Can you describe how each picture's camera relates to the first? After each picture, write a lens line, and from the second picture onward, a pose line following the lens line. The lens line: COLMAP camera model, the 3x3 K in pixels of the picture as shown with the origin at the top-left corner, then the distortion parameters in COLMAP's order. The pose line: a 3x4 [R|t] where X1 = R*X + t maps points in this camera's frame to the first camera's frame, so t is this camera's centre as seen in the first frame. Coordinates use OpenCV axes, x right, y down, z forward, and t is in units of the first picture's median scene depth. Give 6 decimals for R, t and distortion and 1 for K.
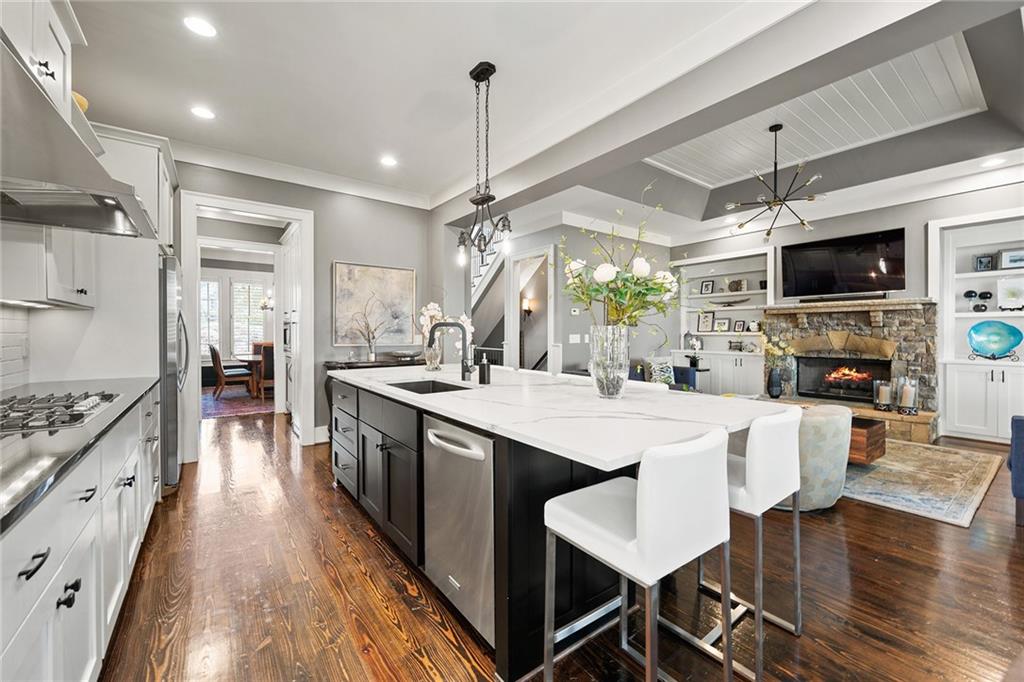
lens RADIAL K [[412.0, 0, 516.8], [0, 412.0, 337.3], [0, 0, 1]] dist [0.001216, -0.000202]
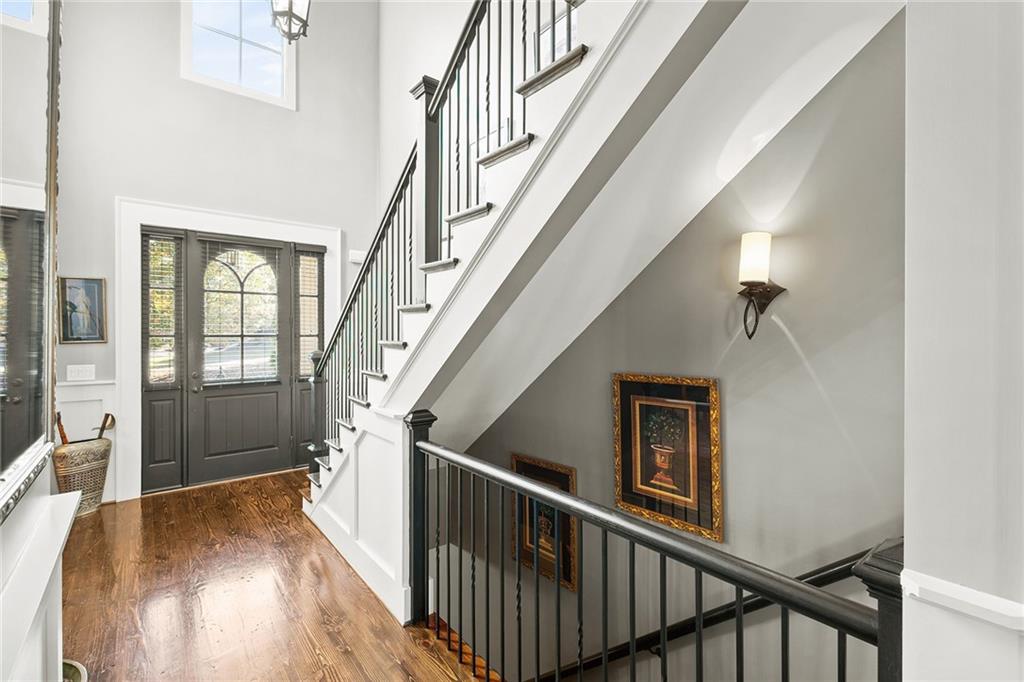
lens RADIAL K [[460.8, 0, 511.6], [0, 460.8, 333.5], [0, 0, 1]] dist [-0.000648, -0.000061]
pose [[0.999015, 0.005371, 0.044056, -0.156341], [-0.004881, 0.999925, -0.011233, -0.057721], [-0.044113, 0.011006, 0.998966, 1.122492]]
